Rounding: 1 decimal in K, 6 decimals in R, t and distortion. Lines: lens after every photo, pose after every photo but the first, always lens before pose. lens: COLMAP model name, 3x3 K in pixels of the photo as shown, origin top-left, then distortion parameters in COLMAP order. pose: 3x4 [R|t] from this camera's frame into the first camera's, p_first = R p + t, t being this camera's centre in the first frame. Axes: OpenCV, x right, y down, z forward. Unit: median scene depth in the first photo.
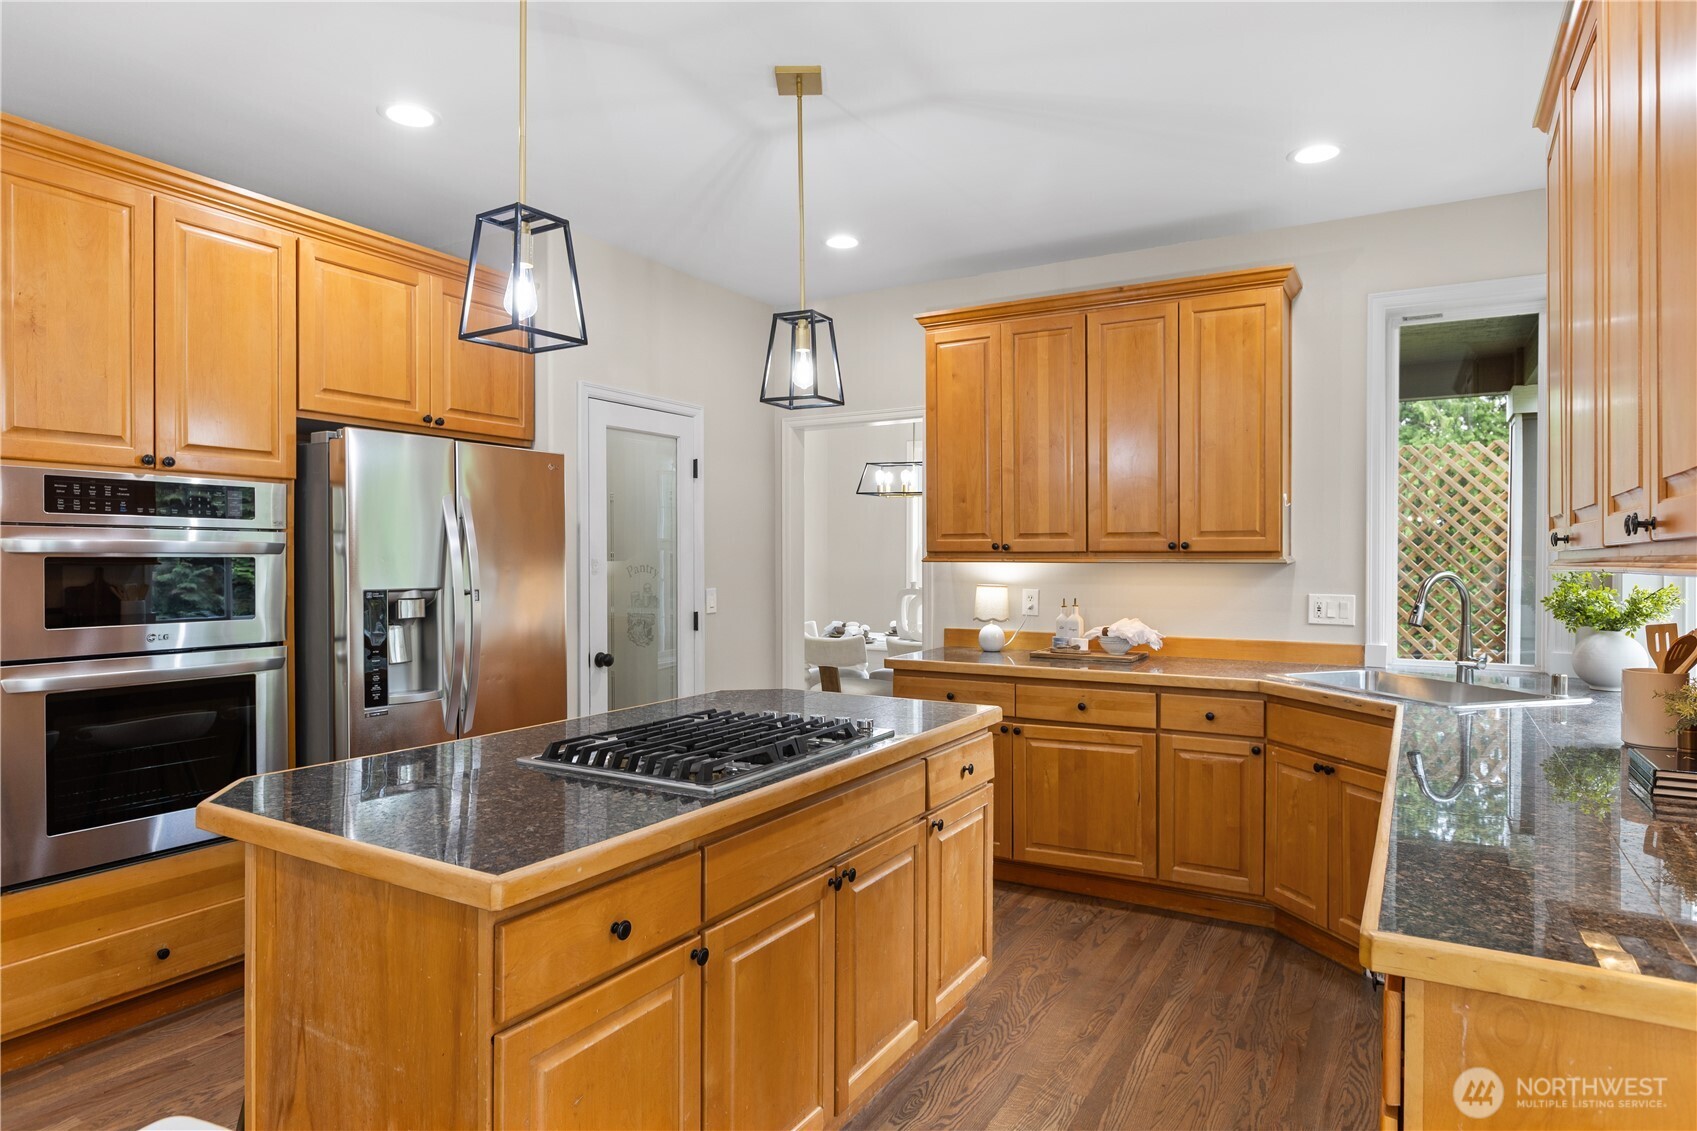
lens RADIAL K [[968.6, 0, 854.1], [0, 968.6, 567.4], [0, 0, 1]] dist [-0.006444, -0.000845]
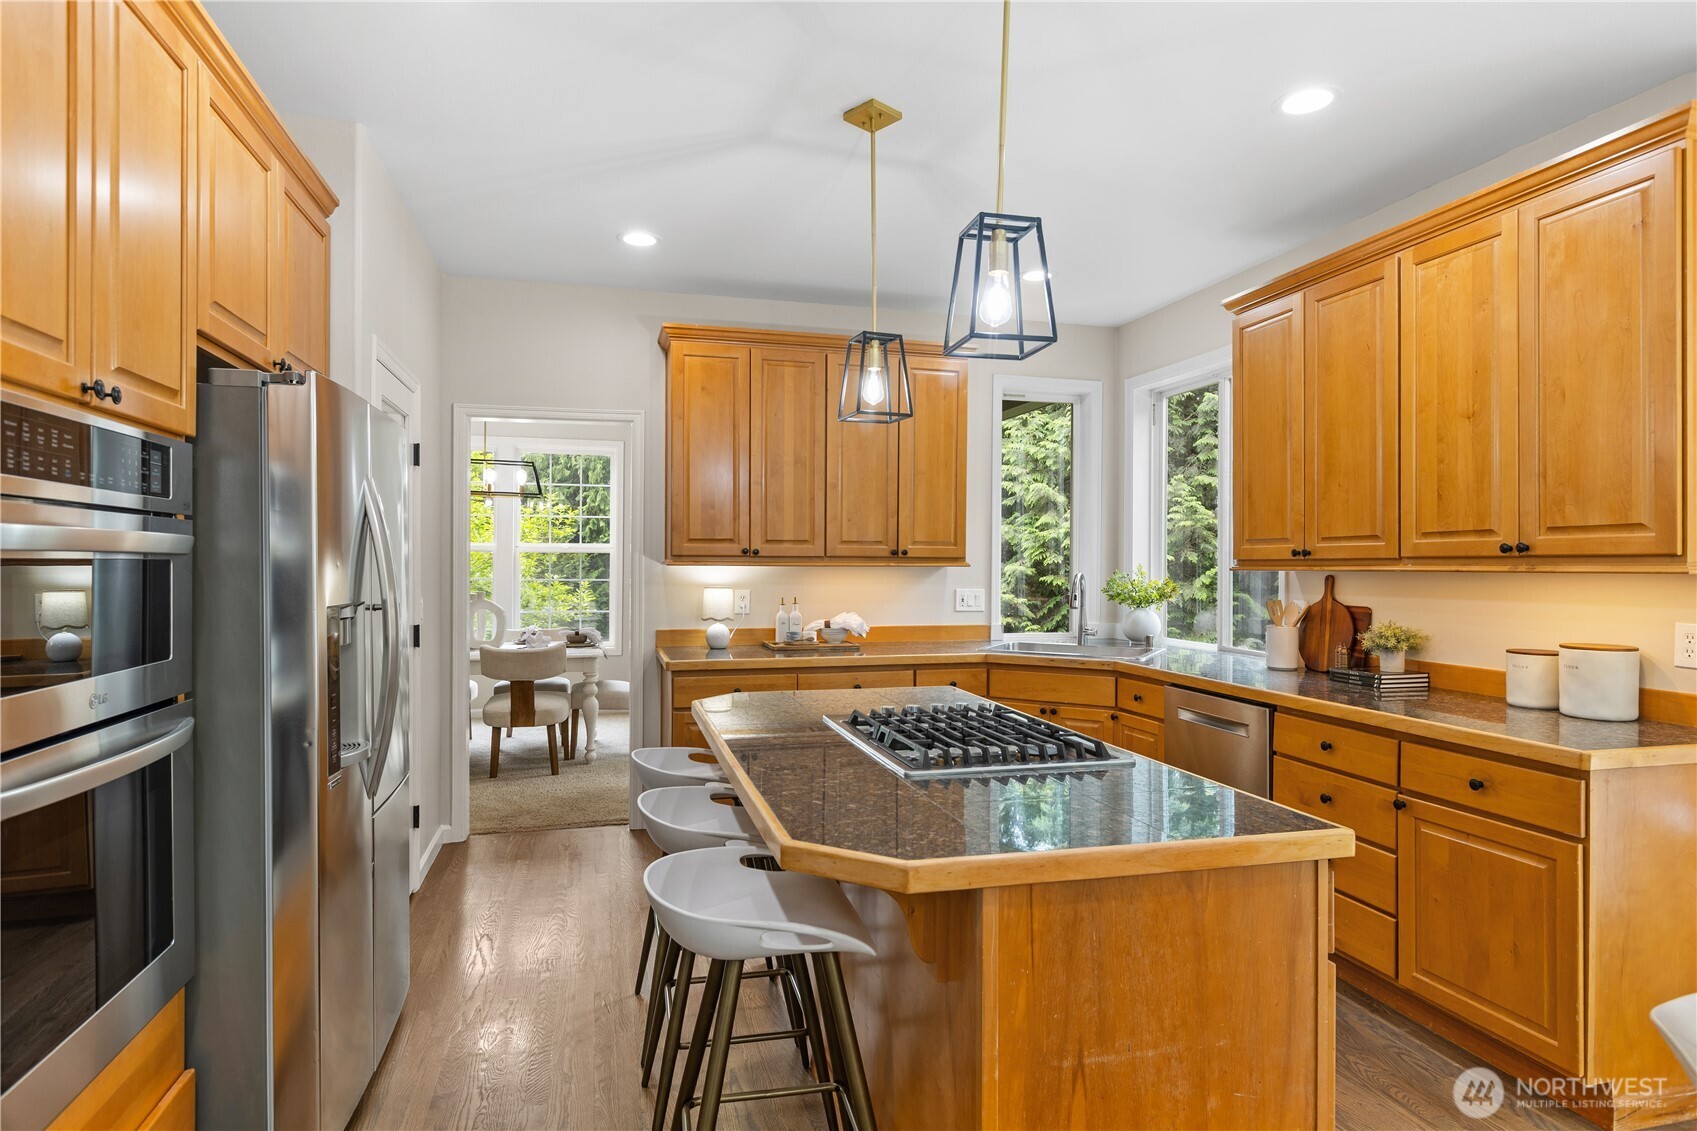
lens RADIAL K [[908.1, 0, 844.8], [0, 908.1, 564.3], [0, 0, 1]] dist [0.001483, -0.000699]
pose [[0.715505, -0.000481, 0.698607, -0.527750], [0.004221, 0.999984, -0.003635, -0.002631], [-0.698595, 0.005550, 0.715496, 0.204343]]
